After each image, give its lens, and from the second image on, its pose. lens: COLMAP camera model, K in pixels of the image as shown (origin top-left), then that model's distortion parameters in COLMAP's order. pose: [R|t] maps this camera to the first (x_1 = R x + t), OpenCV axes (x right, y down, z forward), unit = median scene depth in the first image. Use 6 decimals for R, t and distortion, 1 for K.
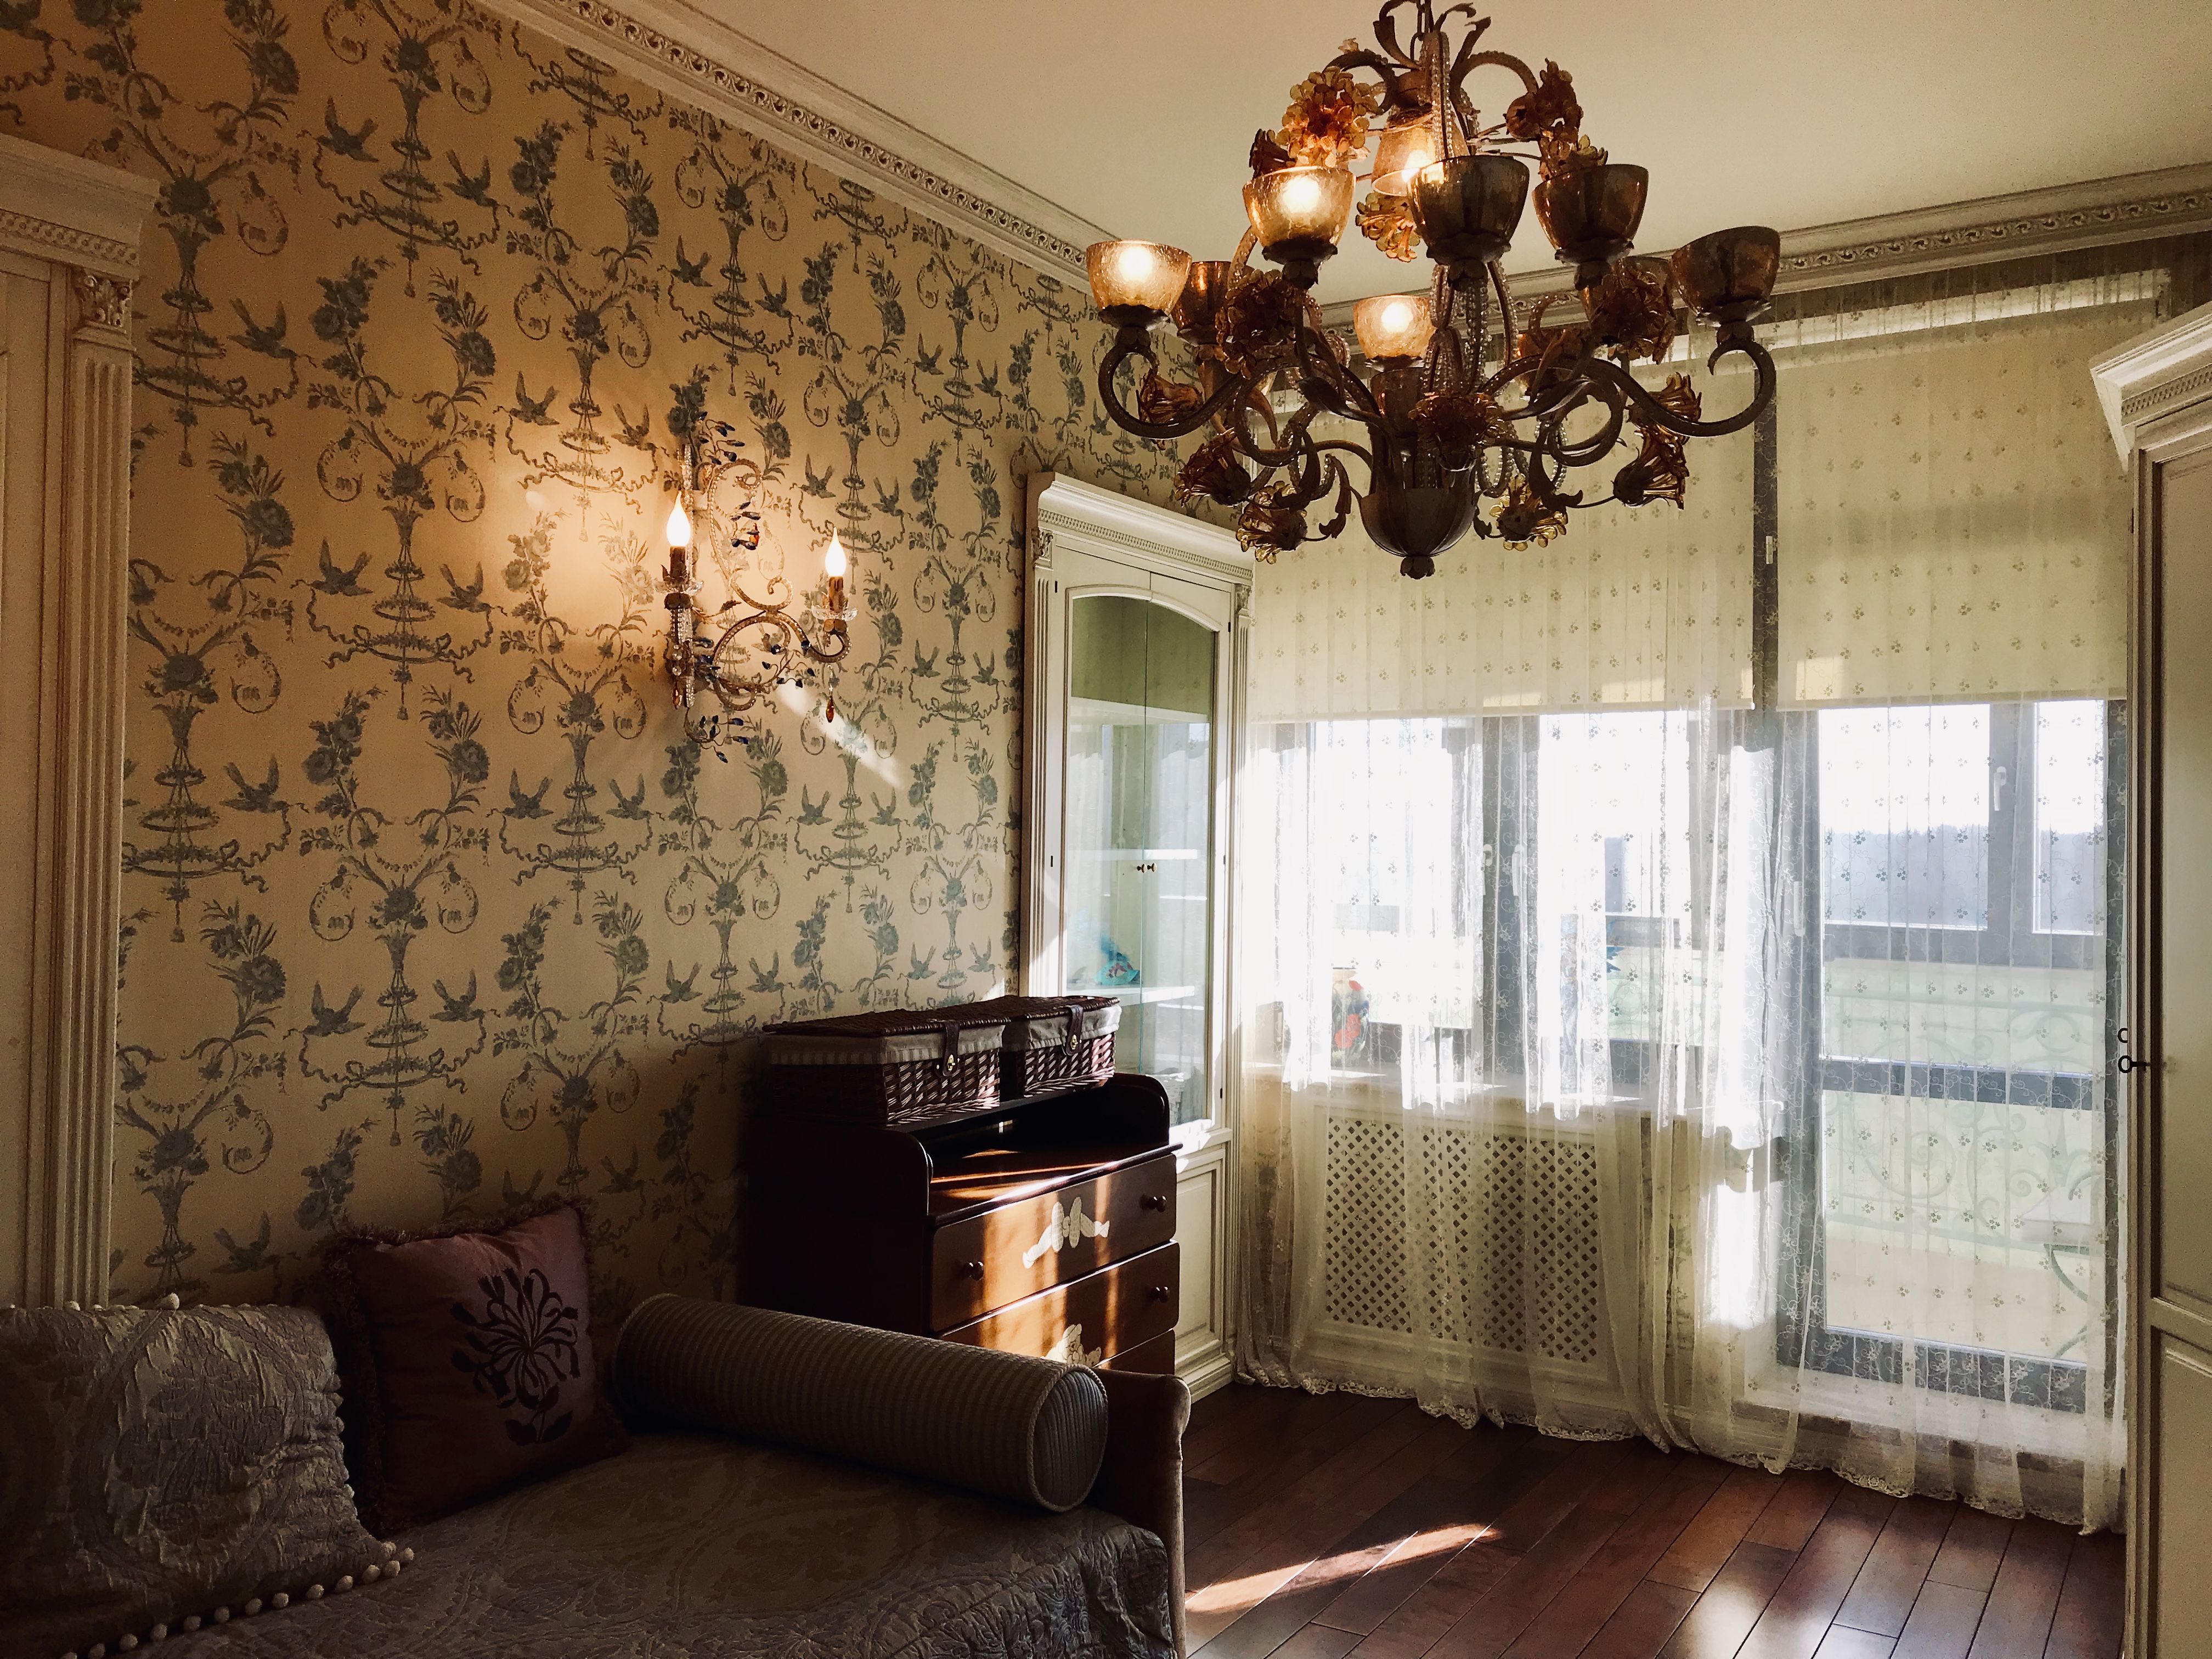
lens RADIAL K [[1825.5, 0, 1106.0], [0, 1825.5, 829.5], [0, 0, 1]] dist [-0.051264, 0.008974]
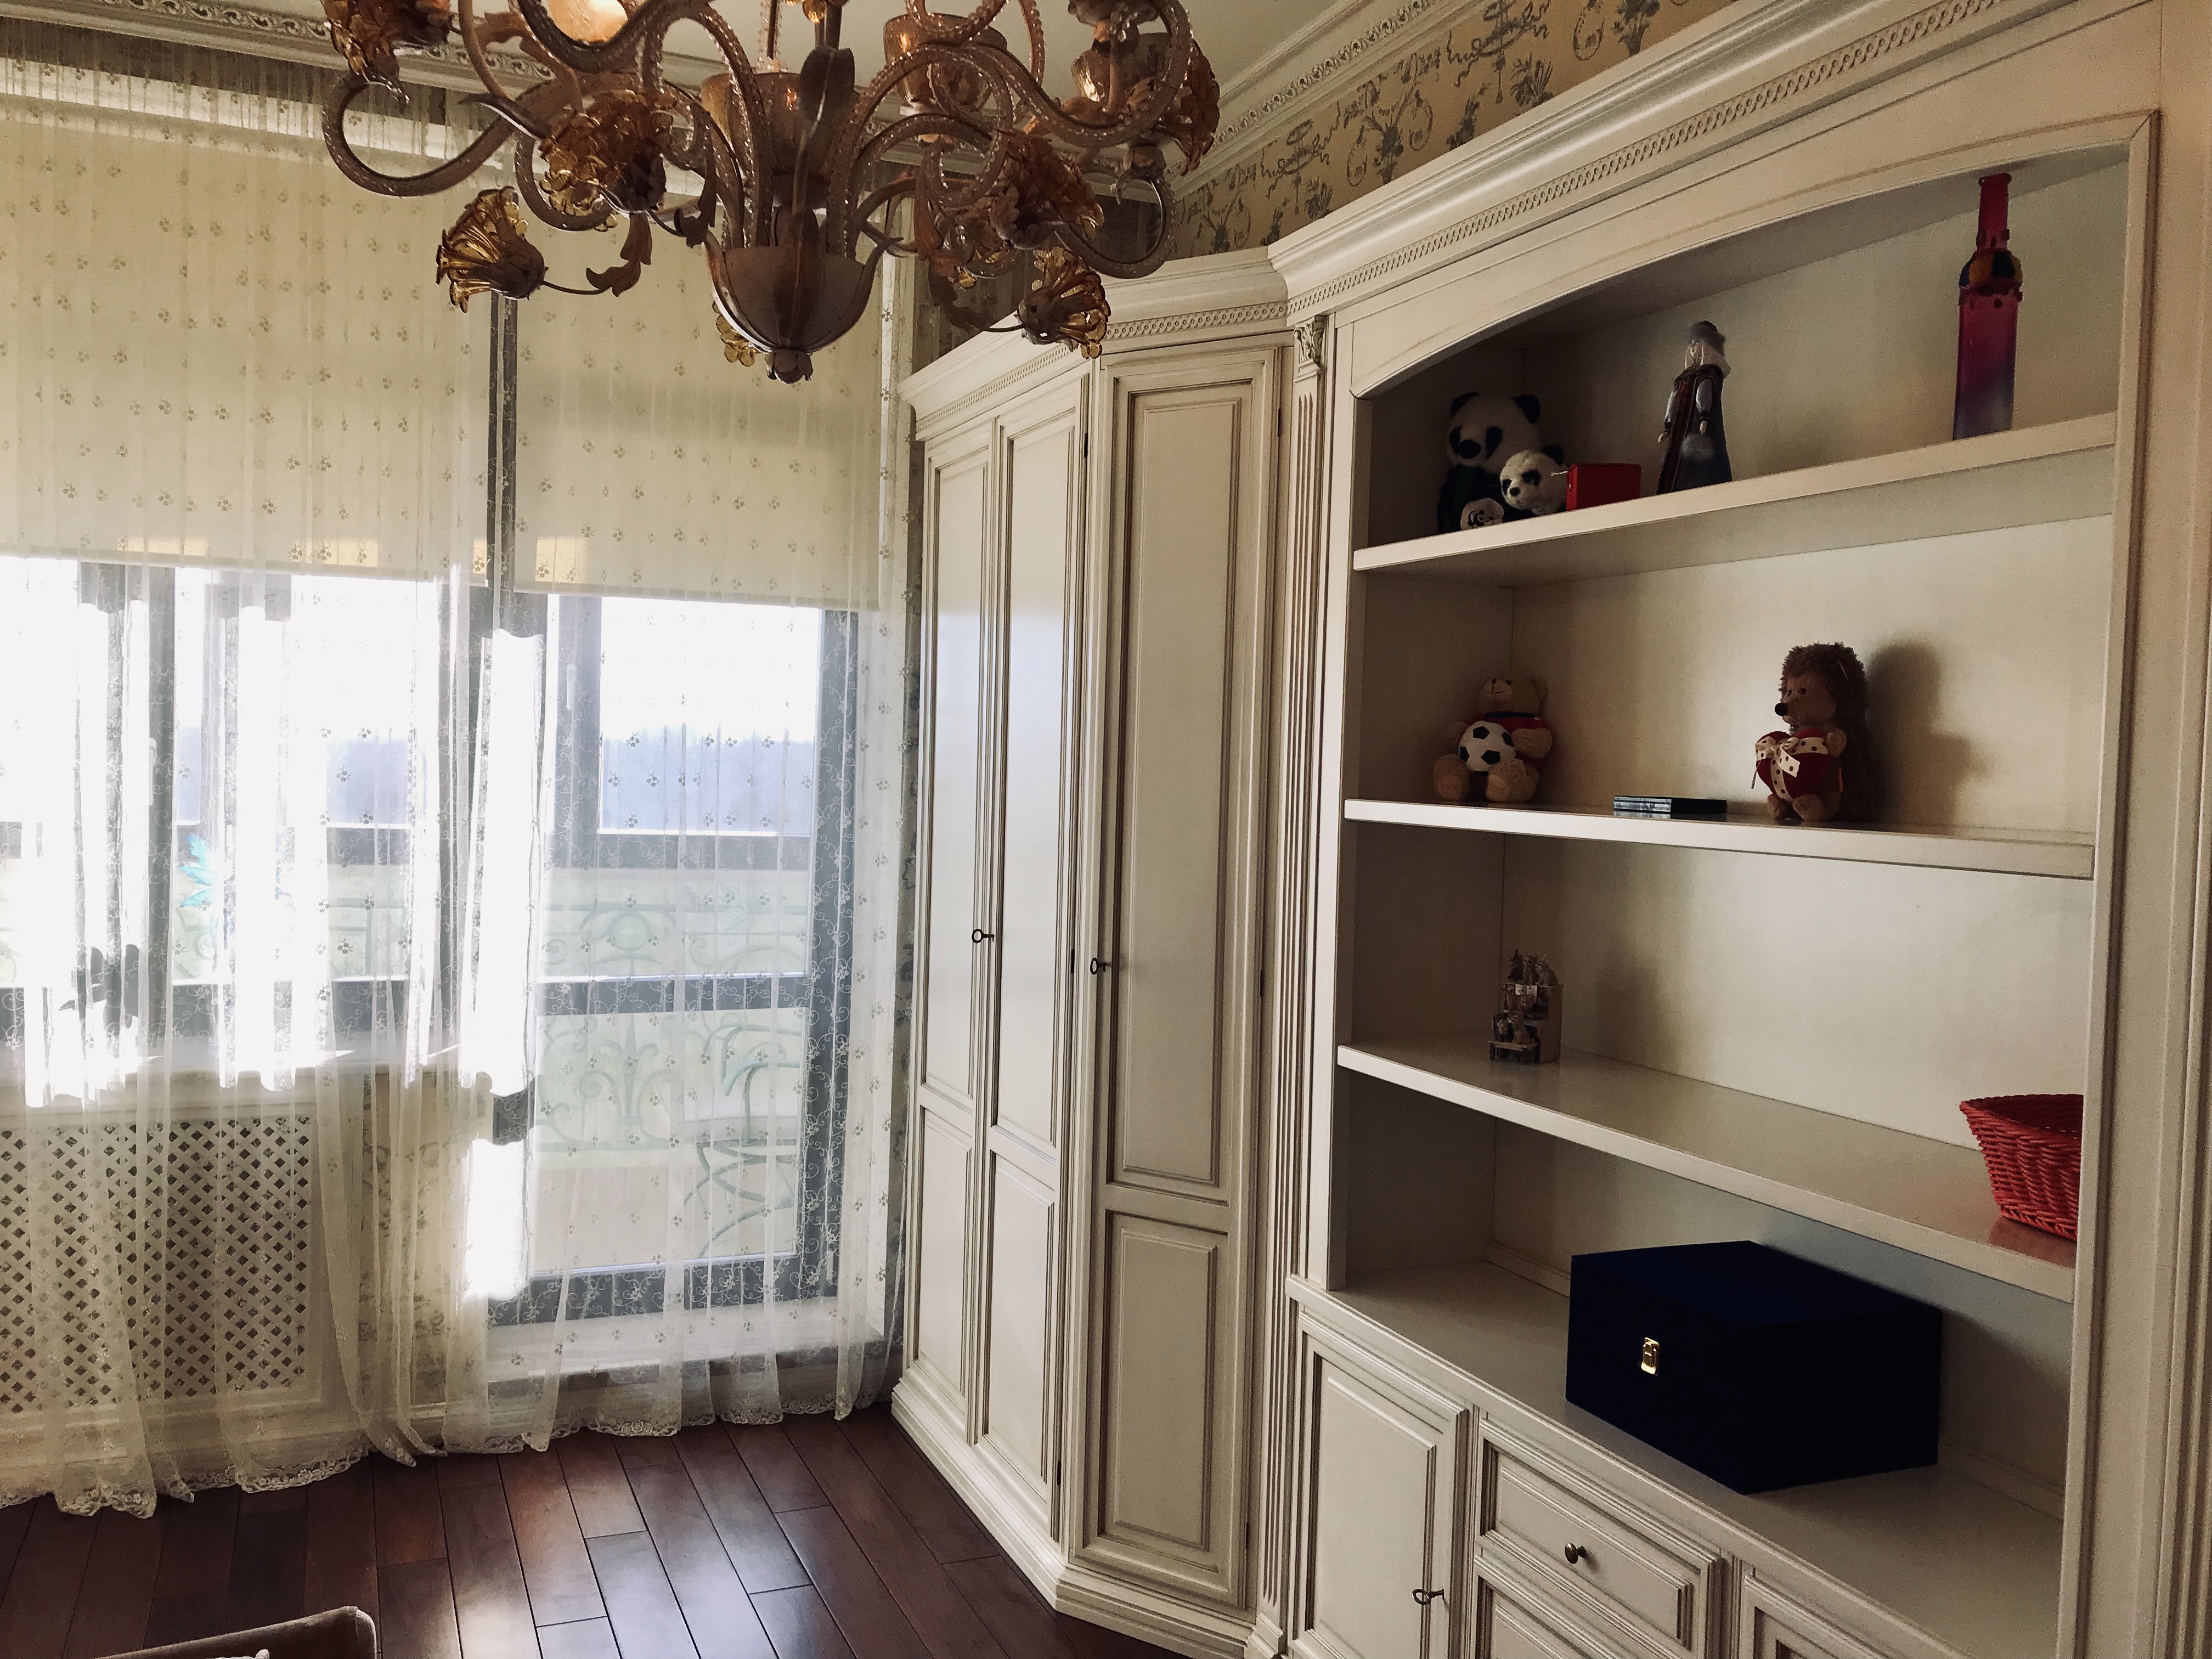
lens RADIAL K [[1776.1, 0, 1106.0], [0, 1776.1, 829.5], [0, 0, 1]] dist [0.062236, -0.082411]
pose [[0.561807, -0.025385, 0.826879, -0.193995], [-0.027206, 0.998422, 0.049136, -0.000633], [-0.826821, -0.050101, 0.560230, 0.282551]]
